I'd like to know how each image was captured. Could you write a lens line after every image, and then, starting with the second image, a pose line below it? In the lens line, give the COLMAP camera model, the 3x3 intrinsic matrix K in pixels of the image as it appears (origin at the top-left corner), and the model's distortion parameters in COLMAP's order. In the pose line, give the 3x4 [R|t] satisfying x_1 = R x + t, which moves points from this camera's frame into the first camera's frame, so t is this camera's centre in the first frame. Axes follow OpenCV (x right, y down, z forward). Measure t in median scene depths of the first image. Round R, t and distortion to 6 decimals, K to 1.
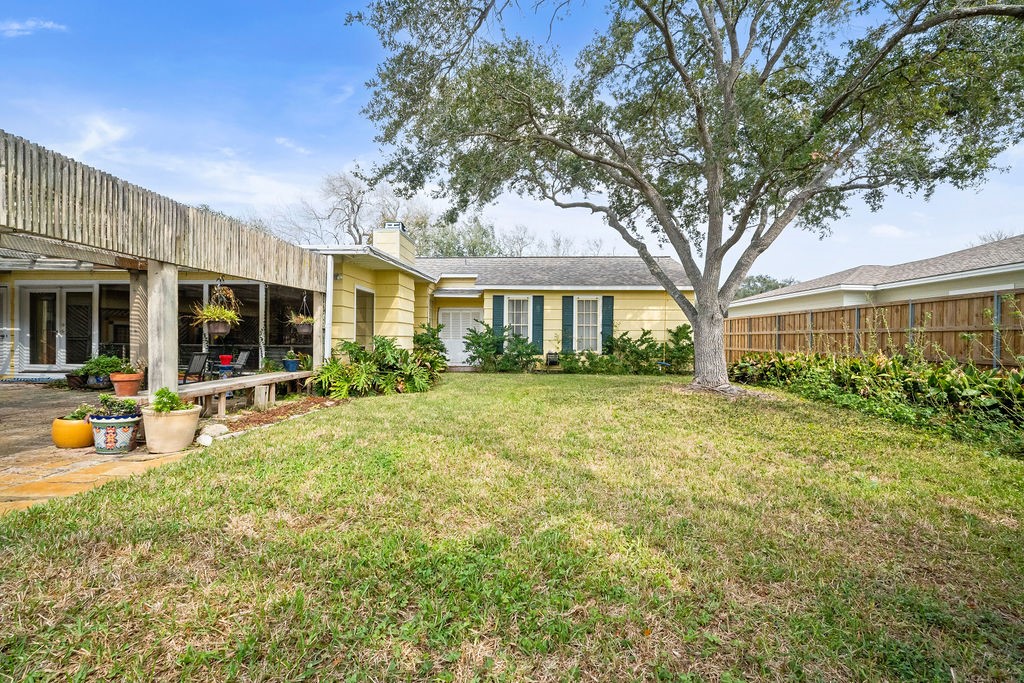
lens RADIAL K [[409.3, 0, 510.2], [0, 409.3, 342.6], [0, 0, 1]] dist [-0.025825, 0.005540]
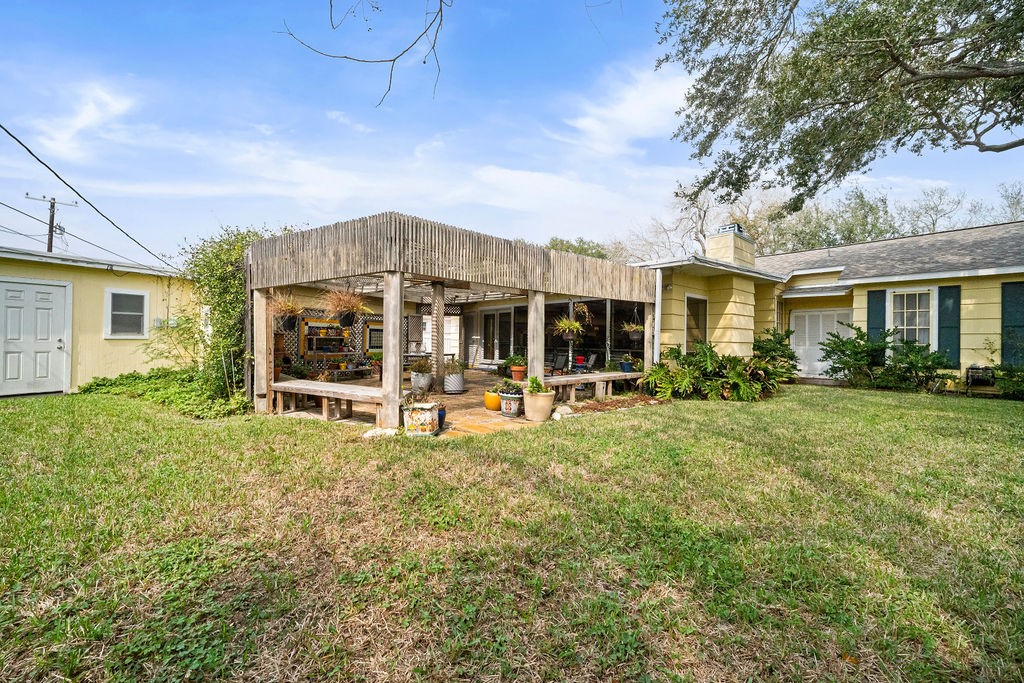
lens RADIAL K [[409.3, 0, 510.2], [0, 409.3, 342.6], [0, 0, 1]] dist [-0.025825, 0.005540]
pose [[0.676484, 0.002586, -0.736453, 0.107105], [-0.014020, 0.999858, -0.009367, 0.001794], [0.736324, 0.016662, 0.676424, -0.046771]]
